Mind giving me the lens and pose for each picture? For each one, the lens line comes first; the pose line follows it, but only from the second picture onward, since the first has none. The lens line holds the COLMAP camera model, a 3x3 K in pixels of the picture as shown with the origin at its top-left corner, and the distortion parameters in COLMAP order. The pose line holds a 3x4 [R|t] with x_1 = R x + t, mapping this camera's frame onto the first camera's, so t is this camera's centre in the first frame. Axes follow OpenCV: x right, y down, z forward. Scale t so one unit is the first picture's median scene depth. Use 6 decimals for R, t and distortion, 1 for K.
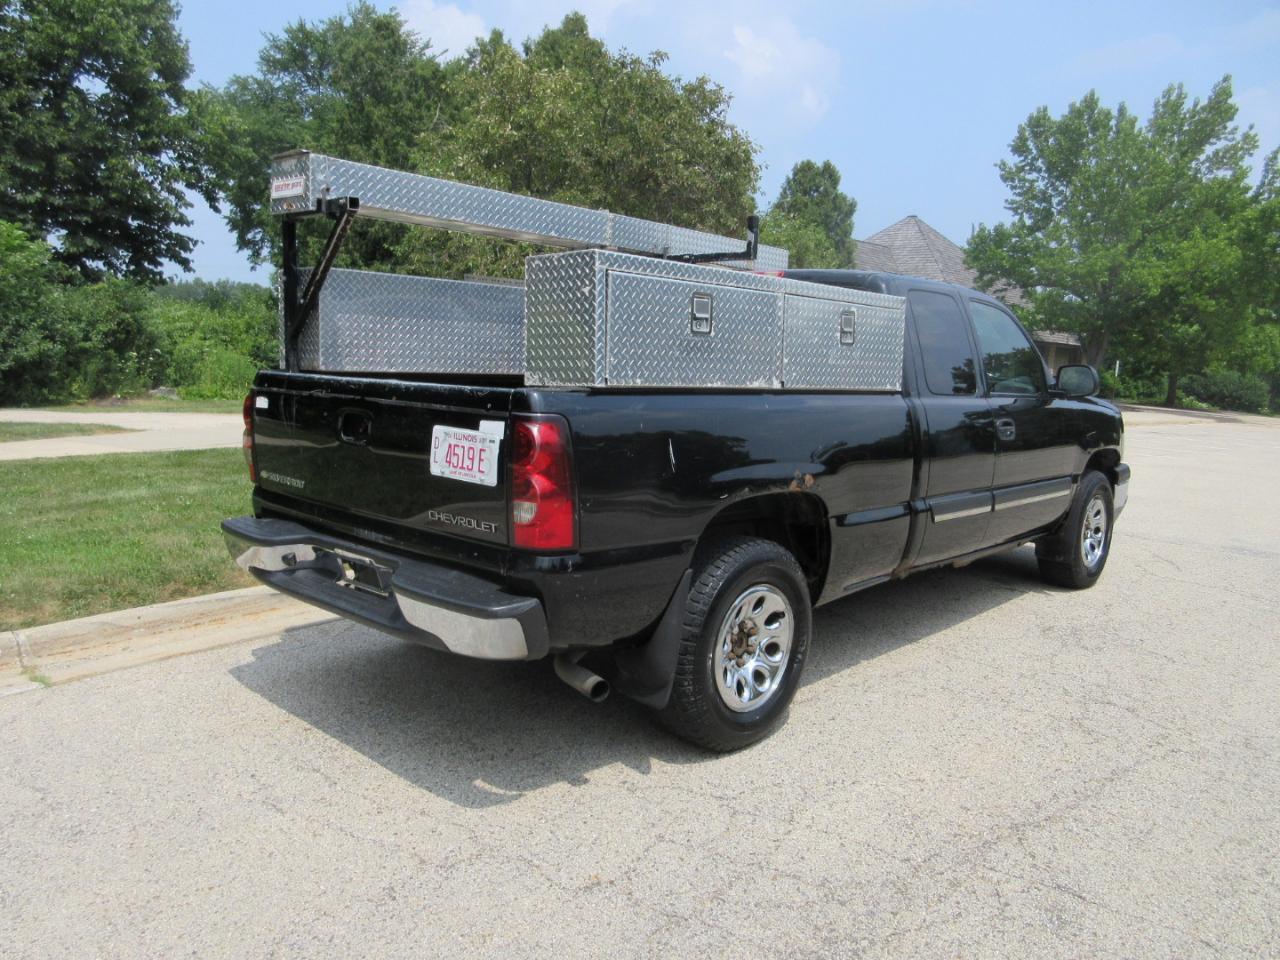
lens RADIAL K [[960.6, 0, 646.2], [0, 960.6, 483.0], [0, 0, 1]] dist [-0.001205, 0.010835]
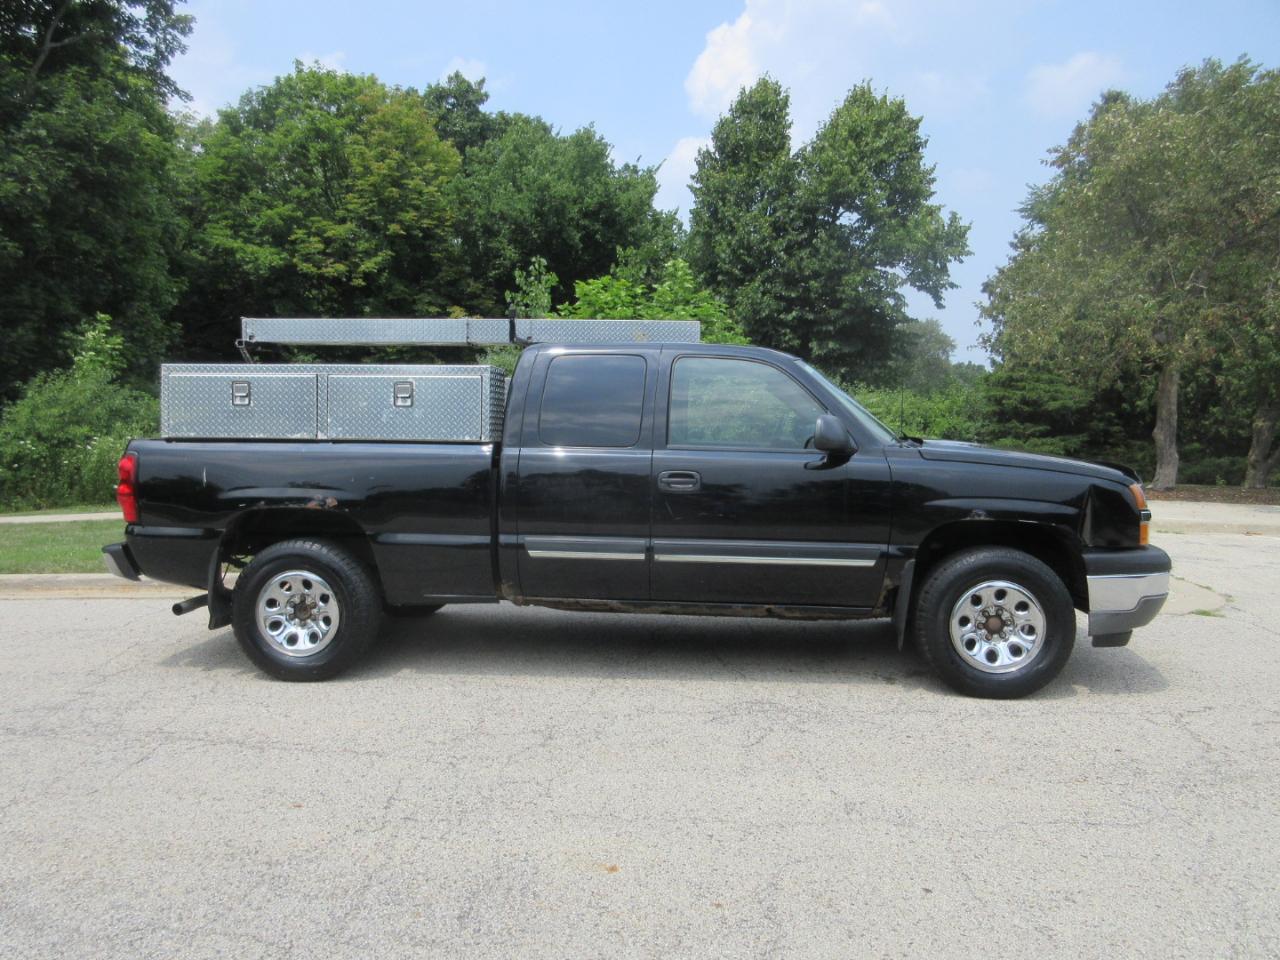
lens RADIAL K [[960.6, 0, 637.2], [0, 960.6, 481.5], [0, 0, 1]] dist [-0.001205, 0.010835]
pose [[0.612388, 0.021999, -0.790251, 0.311289], [-0.092385, 0.994755, -0.043900, -0.002707], [0.785140, 0.099892, 0.611209, 0.095009]]
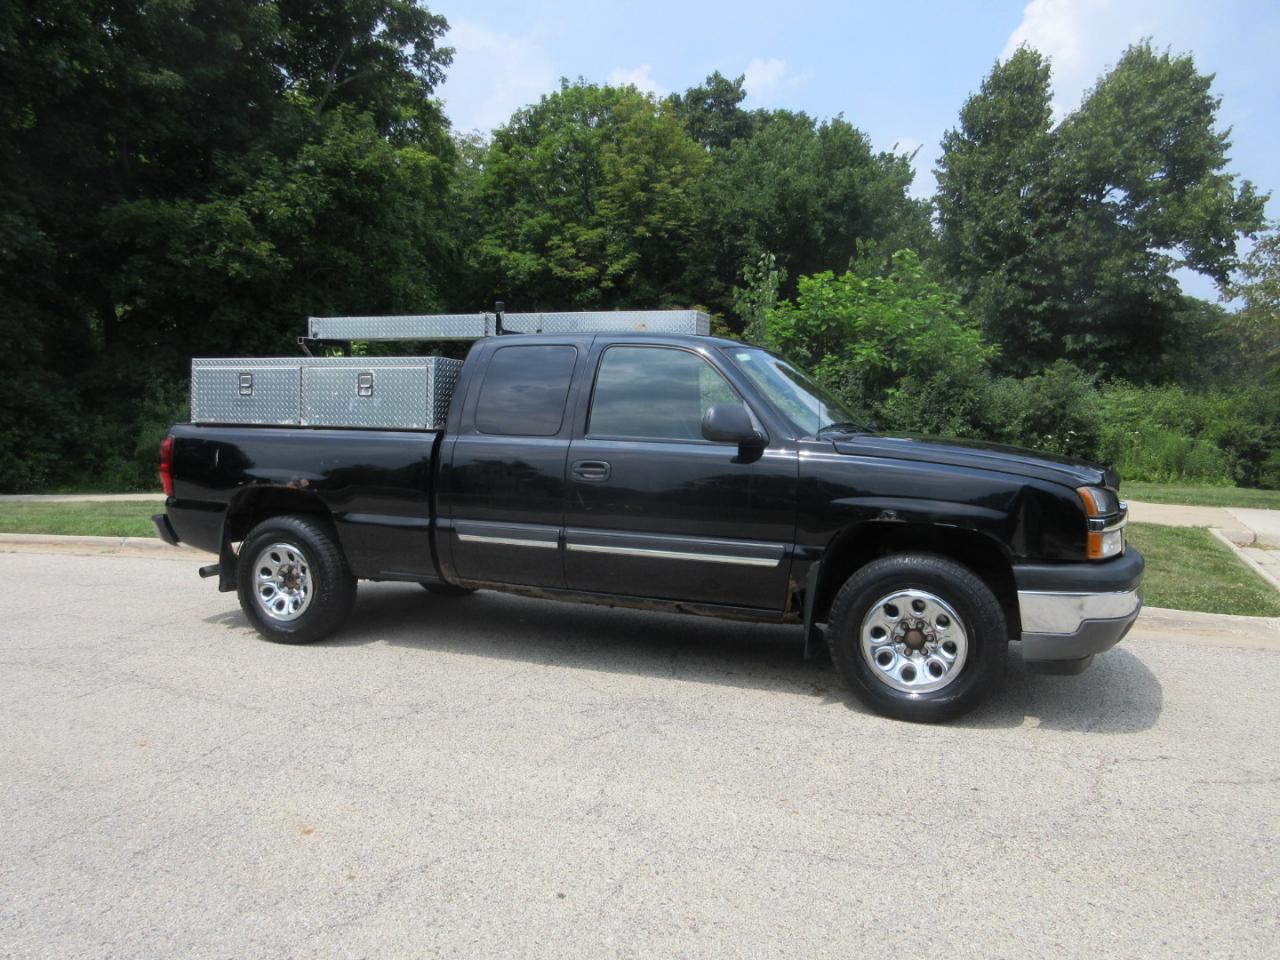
lens RADIAL K [[960.6, 0, 635.4], [0, 960.6, 480.0], [0, 0, 1]] dist [-0.001205, 0.010835]
pose [[0.350453, 0.036947, -0.935851, 0.362357], [-0.130137, 0.991450, -0.009591, -0.012382], [0.927495, 0.125151, 0.352264, 0.186359]]
